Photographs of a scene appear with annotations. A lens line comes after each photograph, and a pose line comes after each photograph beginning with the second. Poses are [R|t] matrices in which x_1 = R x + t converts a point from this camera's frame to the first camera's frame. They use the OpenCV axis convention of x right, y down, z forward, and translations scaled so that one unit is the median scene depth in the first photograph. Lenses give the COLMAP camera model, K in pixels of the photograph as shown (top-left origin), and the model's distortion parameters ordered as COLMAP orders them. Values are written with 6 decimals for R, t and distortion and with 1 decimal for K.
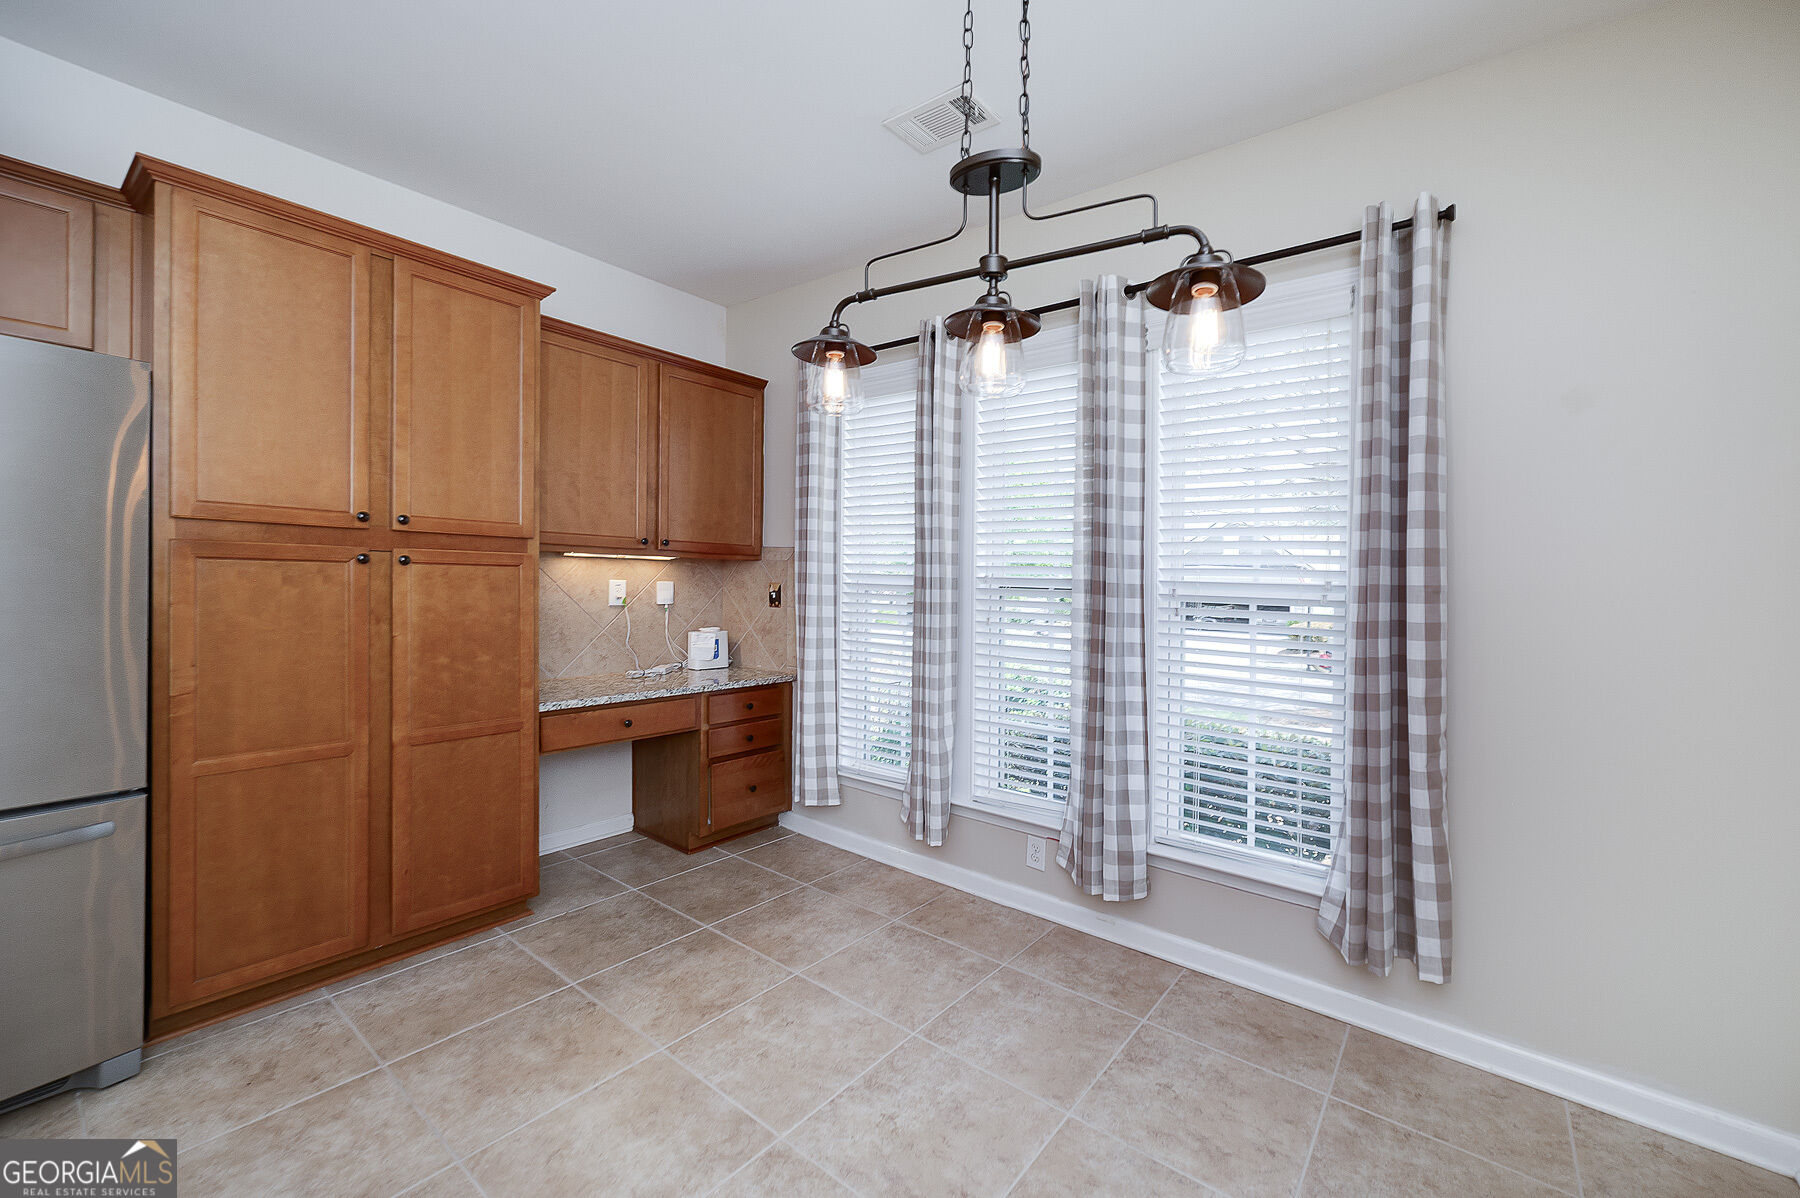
lens RADIAL K [[706.6, 0, 900.0], [0, 706.6, 599.0], [0, 0, 1]] dist [0.027979, 0.000068]
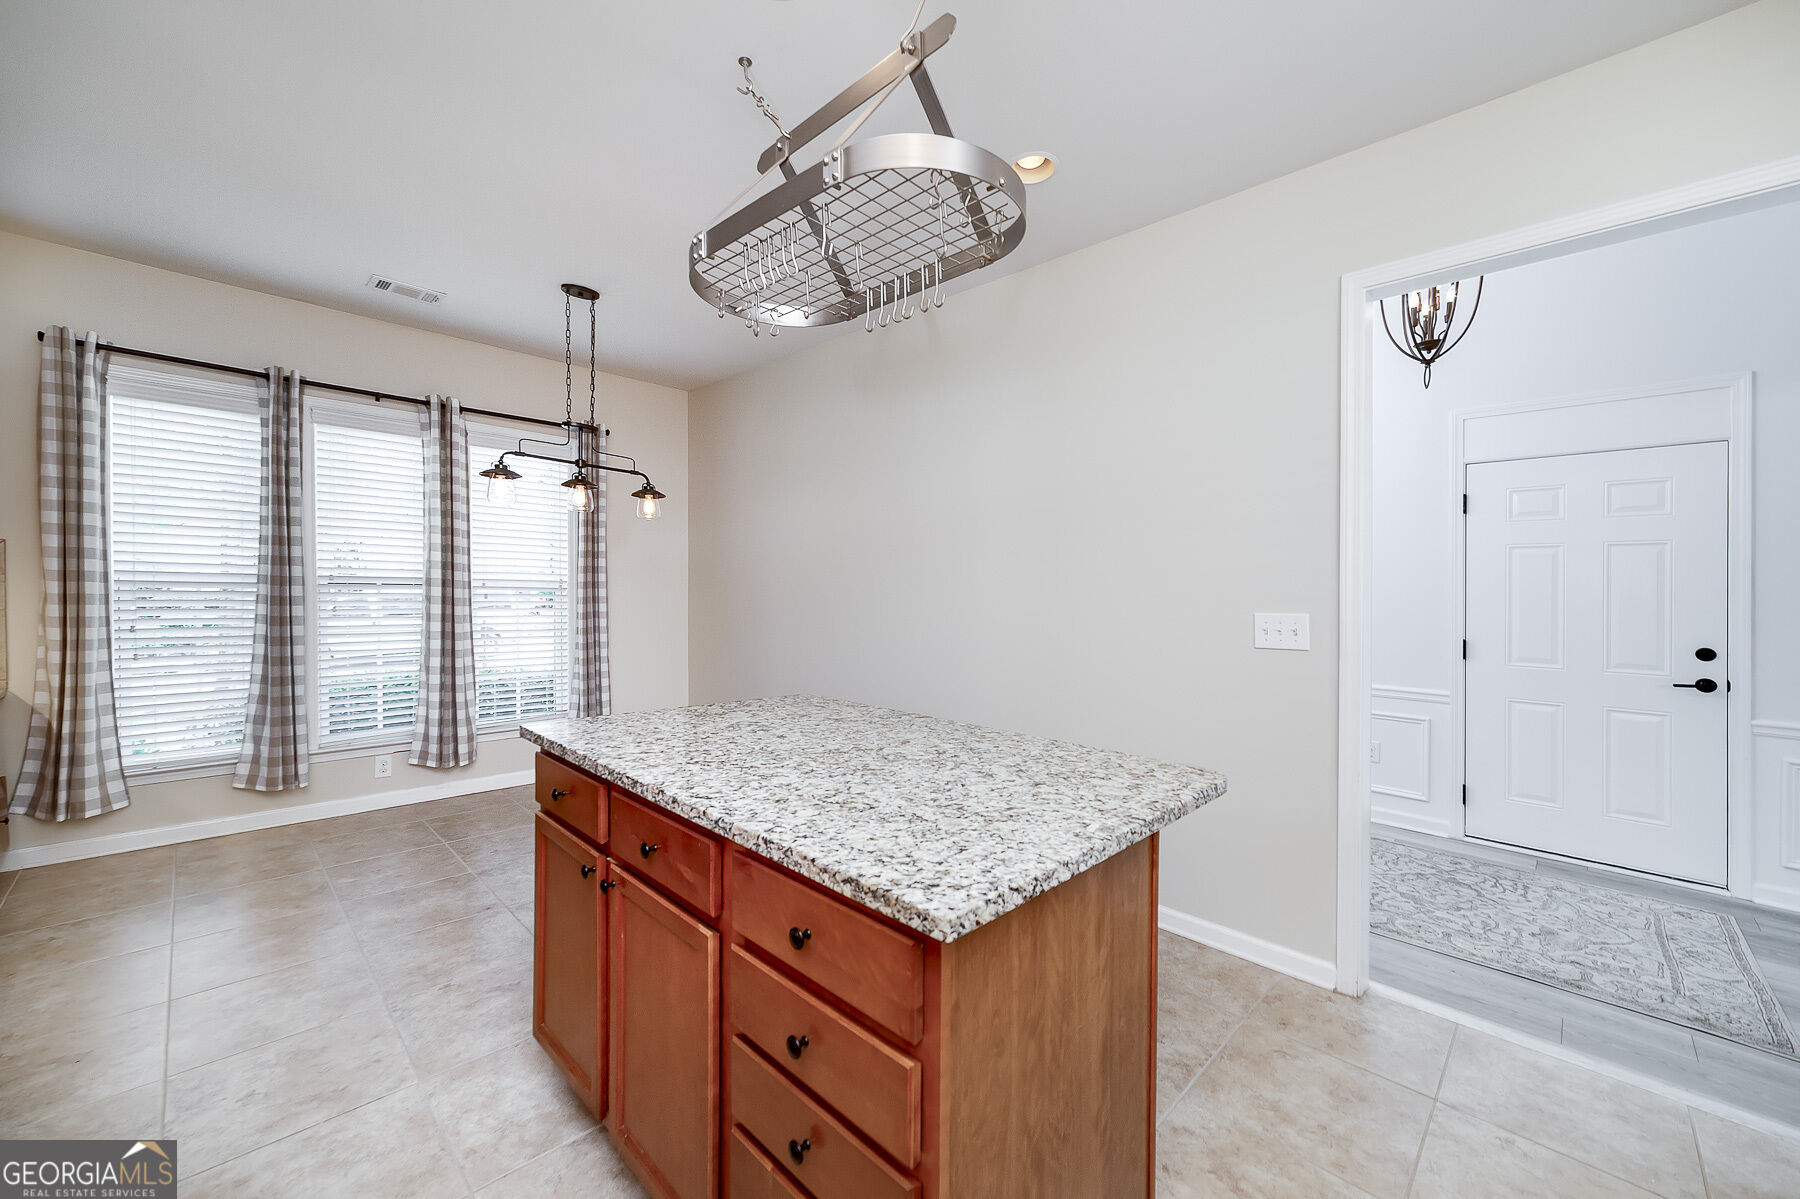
lens RADIAL K [[717.7, 0, 902.8], [0, 717.7, 584.3], [0, 0, 1]] dist [0.000027, 0.000180]
pose [[0.115931, -0.021064, 0.993034, -1.167618], [0.010972, 0.999741, 0.019925, -0.031578], [-0.993197, 0.008586, 0.116132, -0.233179]]
